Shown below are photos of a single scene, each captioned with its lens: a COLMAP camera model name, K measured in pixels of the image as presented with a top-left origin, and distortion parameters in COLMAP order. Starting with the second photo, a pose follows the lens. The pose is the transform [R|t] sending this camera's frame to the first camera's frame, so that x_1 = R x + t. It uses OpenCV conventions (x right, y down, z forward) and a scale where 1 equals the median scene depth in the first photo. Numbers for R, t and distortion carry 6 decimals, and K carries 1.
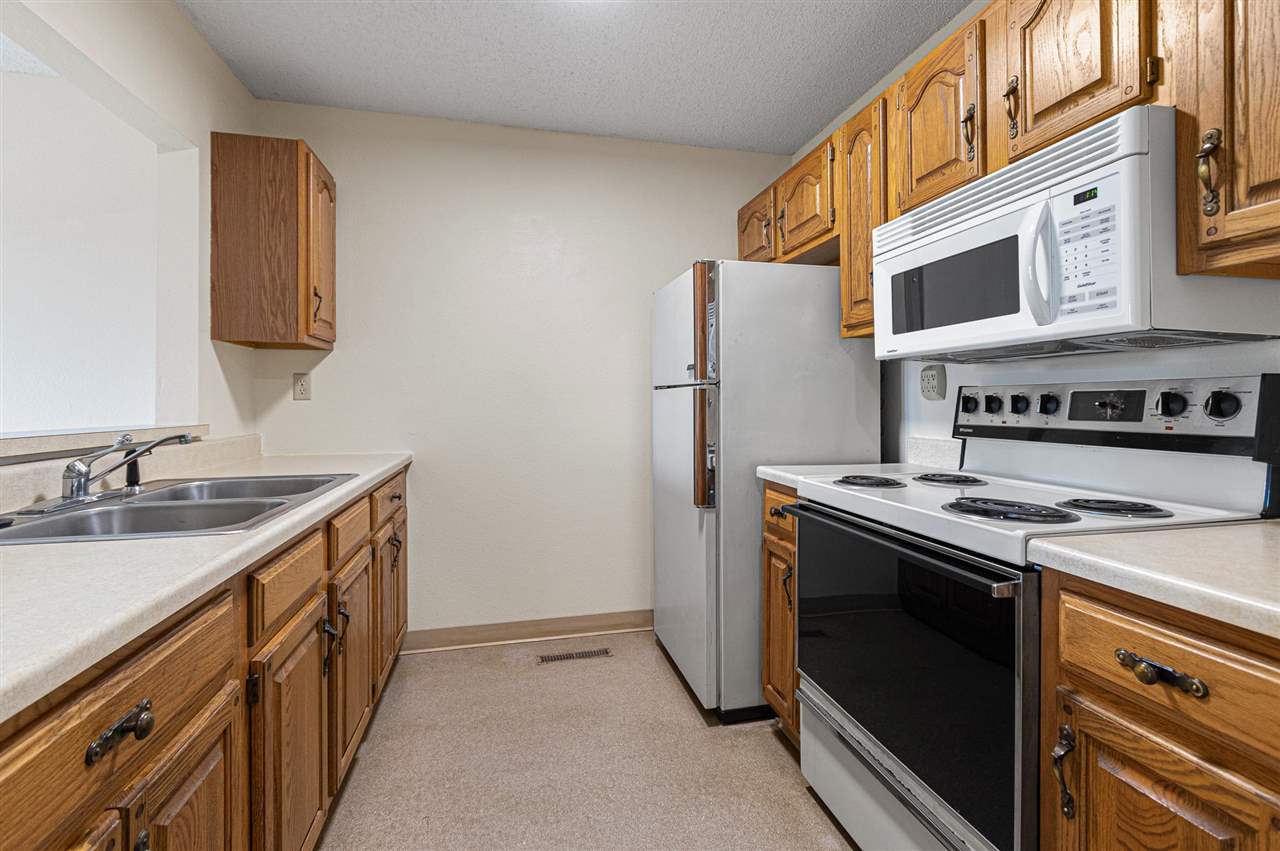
lens RADIAL K [[554.7, 0, 640.3], [0, 554.7, 400.6], [0, 0, 1]] dist [0.000219, -0.000122]
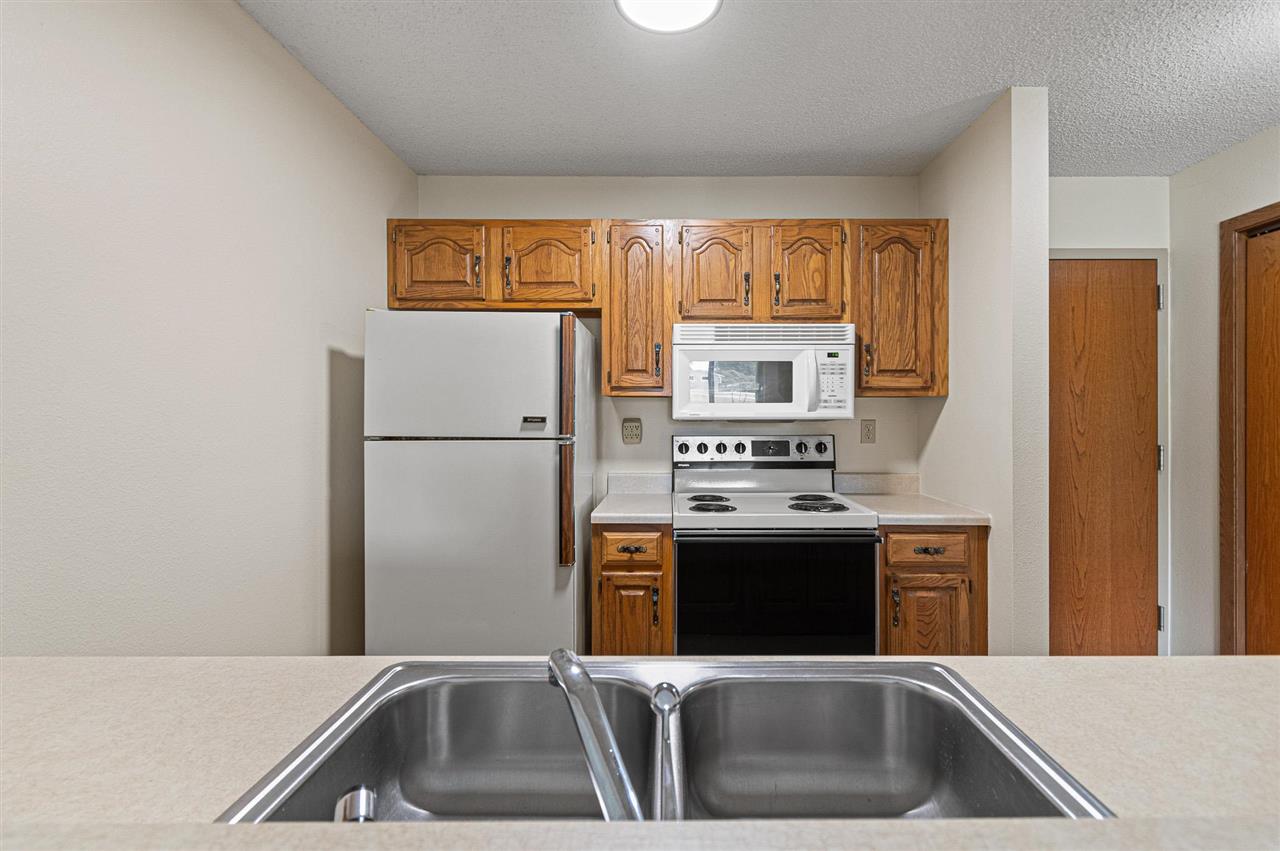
lens RADIAL K [[577.9, 0, 643.9], [0, 577.9, 415.0], [0, 0, 1]] dist [-0.000015, -0.000031]
pose [[0.260242, 0.000553, 0.965543, -1.487165], [-0.000480, 1.000000, -0.000443, -0.127325], [-0.965543, -0.000348, 0.260242, 1.072946]]
